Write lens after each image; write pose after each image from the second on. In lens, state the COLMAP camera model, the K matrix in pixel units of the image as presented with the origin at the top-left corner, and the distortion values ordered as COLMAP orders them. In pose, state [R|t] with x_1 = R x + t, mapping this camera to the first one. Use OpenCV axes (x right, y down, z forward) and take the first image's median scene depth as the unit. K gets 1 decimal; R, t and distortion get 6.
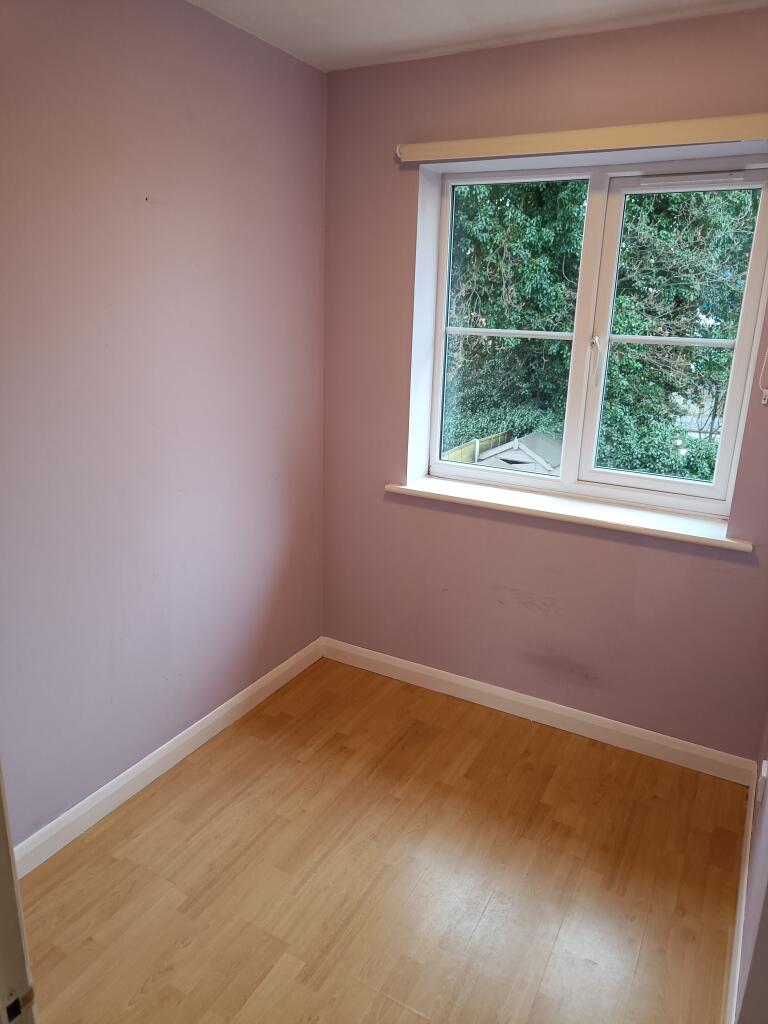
lens RADIAL K [[705.3, 0, 384.0], [0, 705.3, 512.0], [0, 0, 1]] dist [-0.002001, 0.001583]
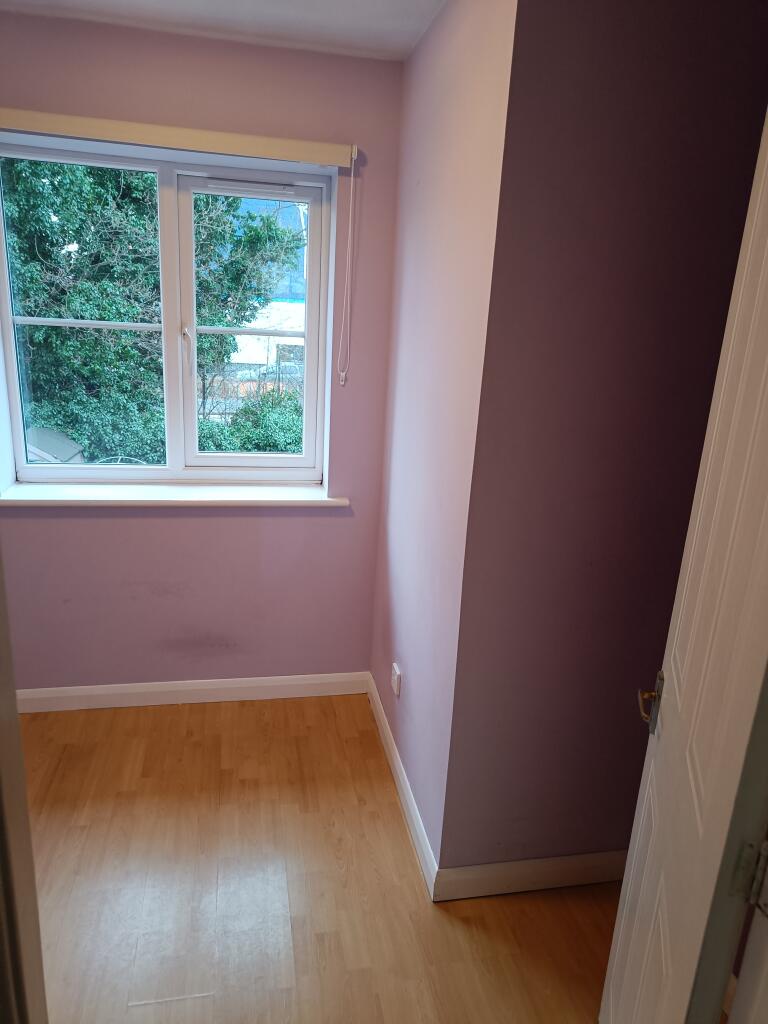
lens RADIAL K [[702.9, 0, 385.0], [0, 702.9, 521.8], [0, 0, 1]] dist [0.005671, 0.004308]
pose [[0.760994, -0.171440, 0.625696, -0.164281], [0.150483, 0.984794, 0.086810, -0.010294], [-0.631064, 0.028095, 0.775221, 0.008989]]
